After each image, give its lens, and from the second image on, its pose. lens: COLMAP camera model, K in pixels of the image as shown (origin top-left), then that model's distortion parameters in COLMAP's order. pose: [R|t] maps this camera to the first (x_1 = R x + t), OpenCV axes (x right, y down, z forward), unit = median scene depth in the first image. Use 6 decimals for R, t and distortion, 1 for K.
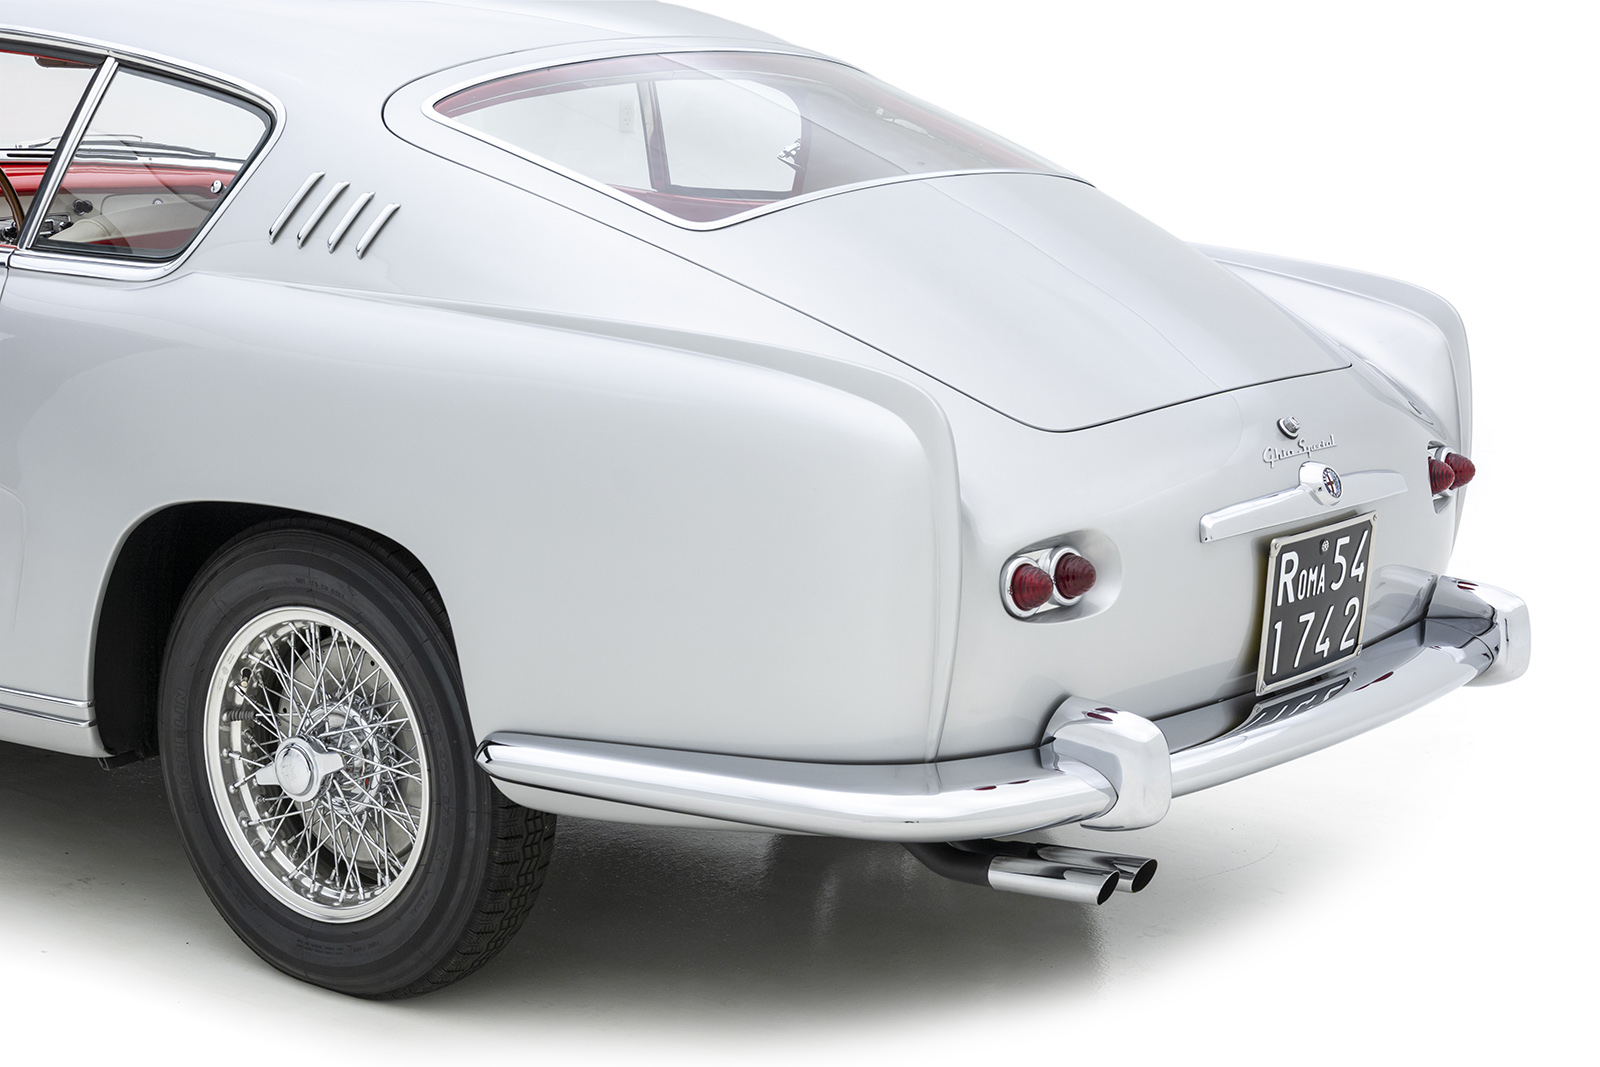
lens RADIAL K [[3239.4, 0, 800.0], [0, 3239.4, 533.5], [0, 0, 1]] dist [-0.028243, 0.287519]
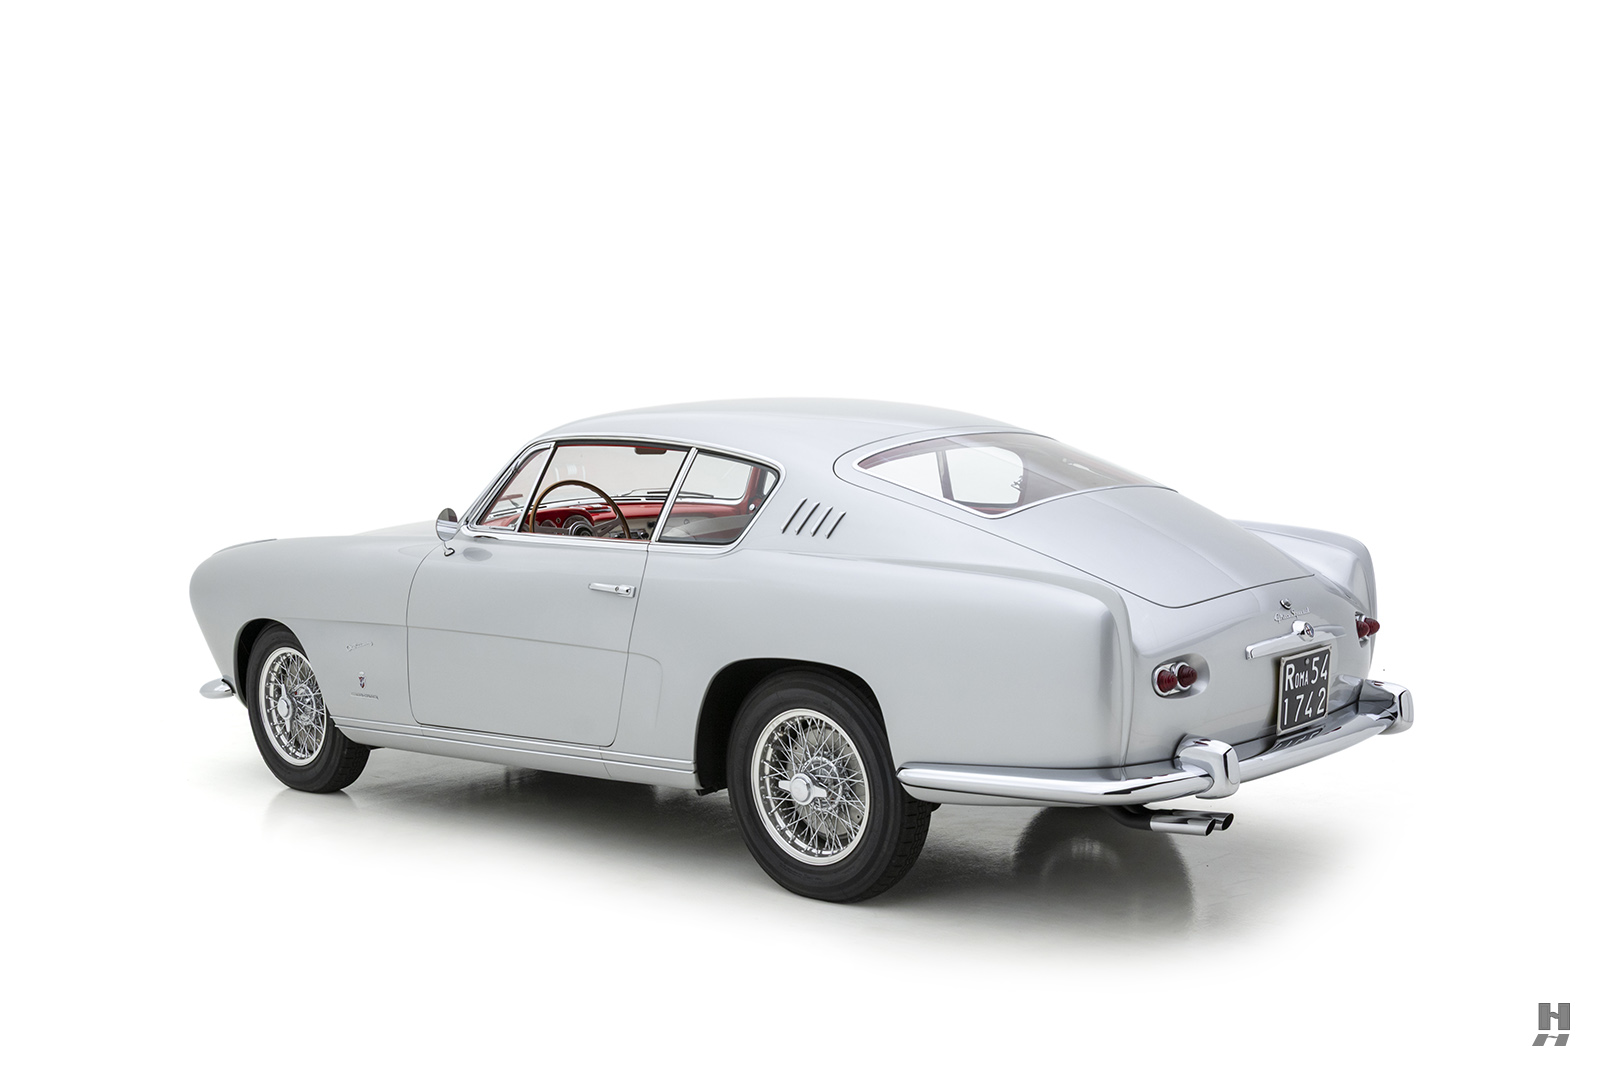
lens RADIAL K [[1974.5, 0, 800.0], [0, 1974.5, 533.5], [0, 0, 1]] dist [-0.022454, -0.035713]
pose [[0.996509, -0.035416, -0.075595, -0.058473], [0.027751, 0.994586, -0.100139, 0.038628], [0.078732, 0.097692, 0.992098, -0.259871]]
